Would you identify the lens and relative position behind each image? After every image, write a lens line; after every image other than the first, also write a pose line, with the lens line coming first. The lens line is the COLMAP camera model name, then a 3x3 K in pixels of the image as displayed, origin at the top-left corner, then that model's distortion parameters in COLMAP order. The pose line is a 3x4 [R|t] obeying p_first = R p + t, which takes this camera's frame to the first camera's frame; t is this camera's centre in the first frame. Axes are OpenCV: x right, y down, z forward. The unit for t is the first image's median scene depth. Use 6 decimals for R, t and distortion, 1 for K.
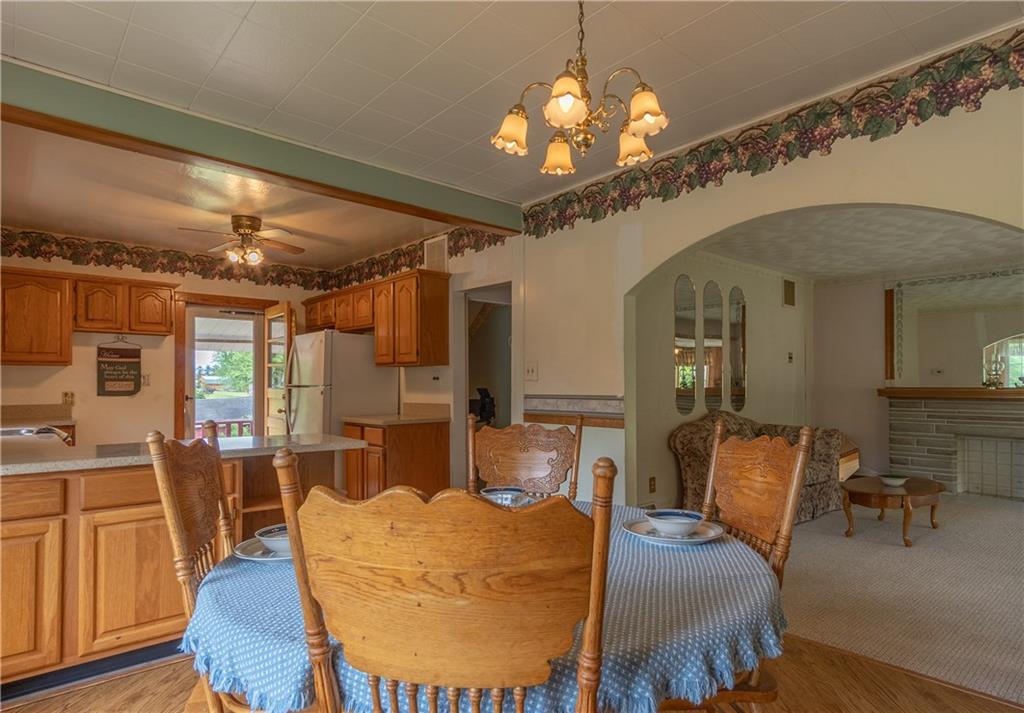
lens RADIAL K [[565.6, 0, 508.3], [0, 565.6, 378.0], [0, 0, 1]] dist [0.004385, 0.001984]
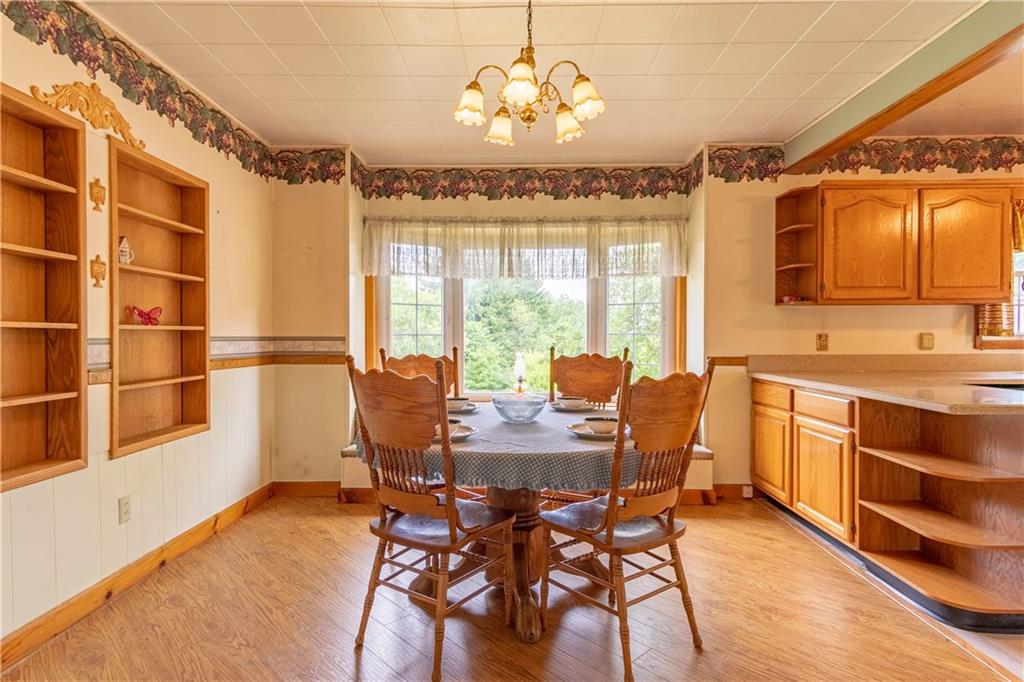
lens RADIAL K [[574.3, 0, 512.0], [0, 574.3, 341.0], [0, 0, 1]] dist [0.014358, -0.000364]
pose [[-0.665622, 0.008719, -0.746239, 0.383533], [0.013054, 0.999915, 0.000040, 0.014469], [0.746175, -0.009715, -0.665679, 0.620245]]
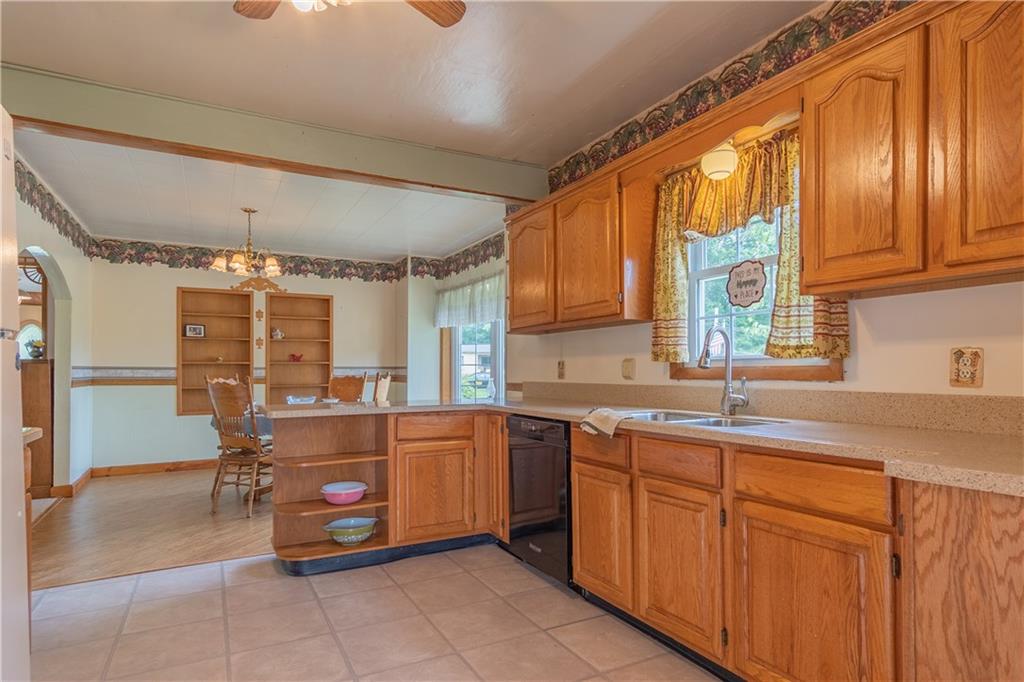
lens RADIAL K [[587.6, 0, 499.5], [0, 587.6, 371.5], [0, 0, 1]] dist [0.001967, 0.000126]
pose [[-0.965989, 0.004166, 0.258549, -0.590833], [0.001400, 0.999940, -0.010881, 0.031817], [-0.258578, -0.010149, -0.965937, 1.180788]]
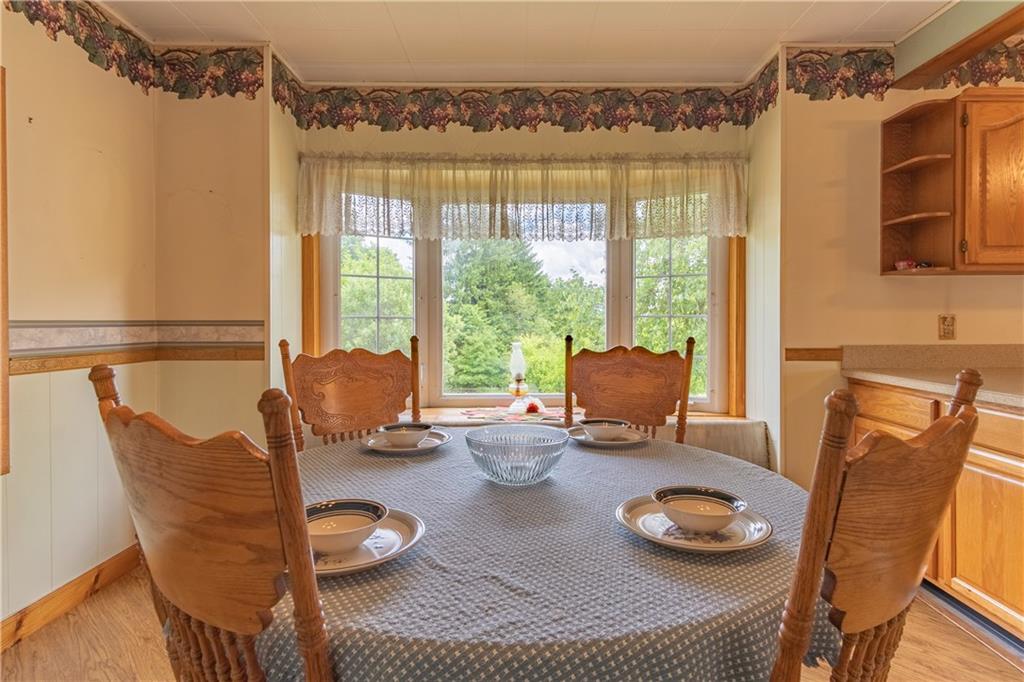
lens RADIAL K [[554.5, 0, 517.6], [0, 554.5, 326.3], [0, 0, 1]] dist [0.004005, 0.000141]
pose [[-0.655233, 0.011992, -0.755331, 0.191938], [0.014069, 0.999894, 0.003670, 0.012674], [0.755296, -0.008222, -0.655333, 0.454014]]
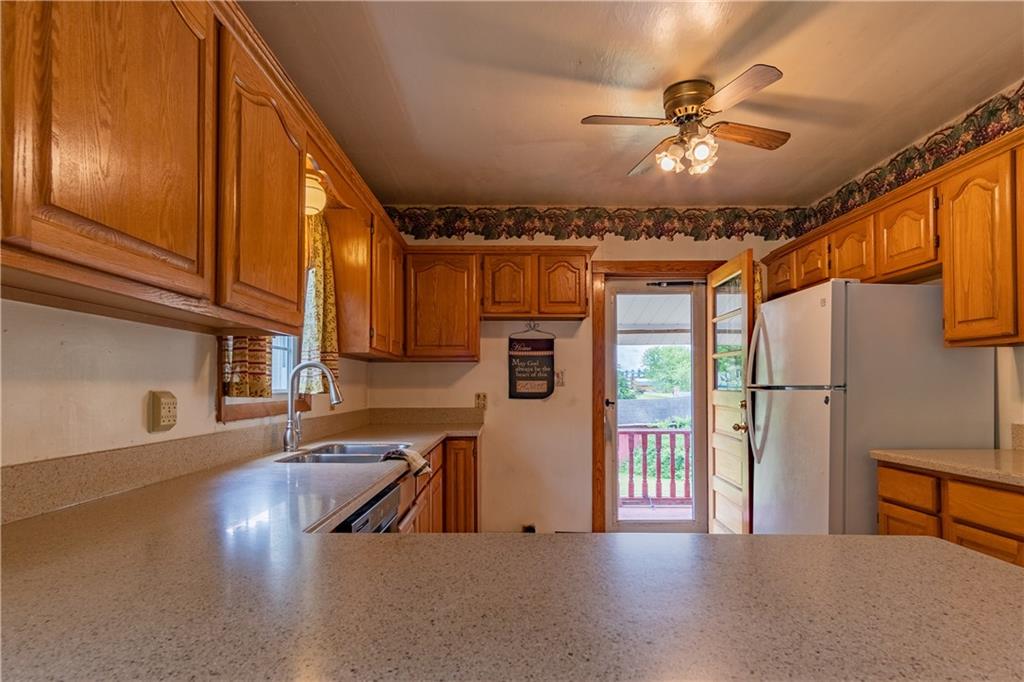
lens RADIAL K [[554.6, 0, 506.8], [0, 554.6, 378.6], [0, 0, 1]] dist [0.002581, 0.000329]
pose [[0.750522, -0.006530, -0.660813, -0.208479], [0.005639, 0.999978, -0.003478, 0.005975], [0.660821, -0.001116, 0.750543, 0.412724]]
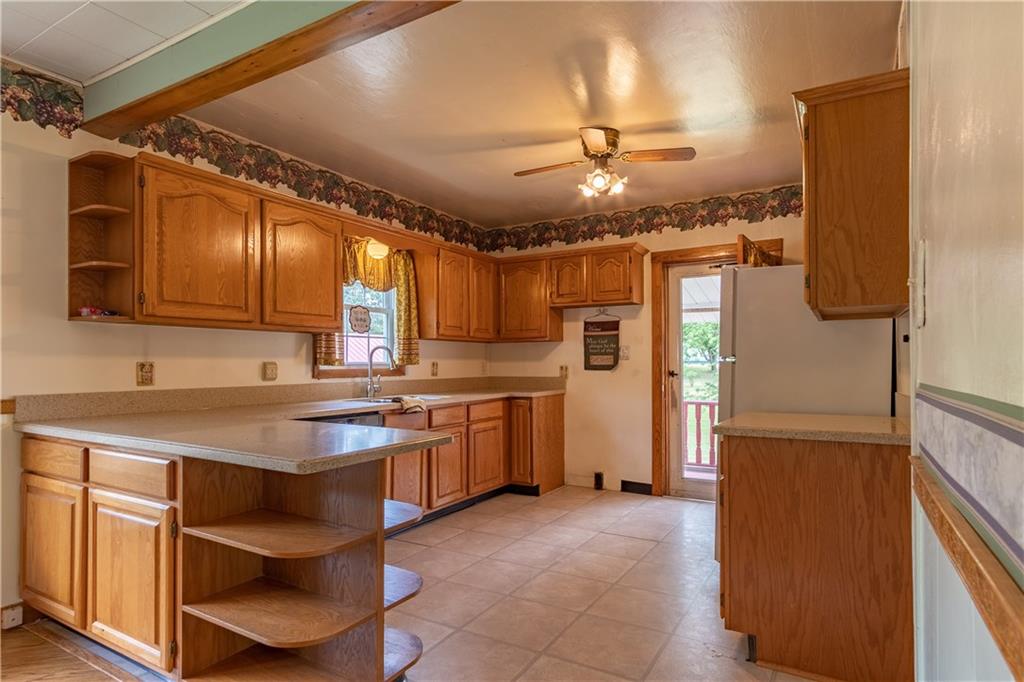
lens RADIAL K [[550.8, 0, 530.8], [0, 550.8, 361.1], [0, 0, 1]] dist [0.002786, 0.000867]
pose [[0.329194, -0.003270, -0.944257, 0.176278], [0.014641, 0.999891, 0.001641, 0.013222], [0.944149, -0.014365, 0.329206, 0.598288]]
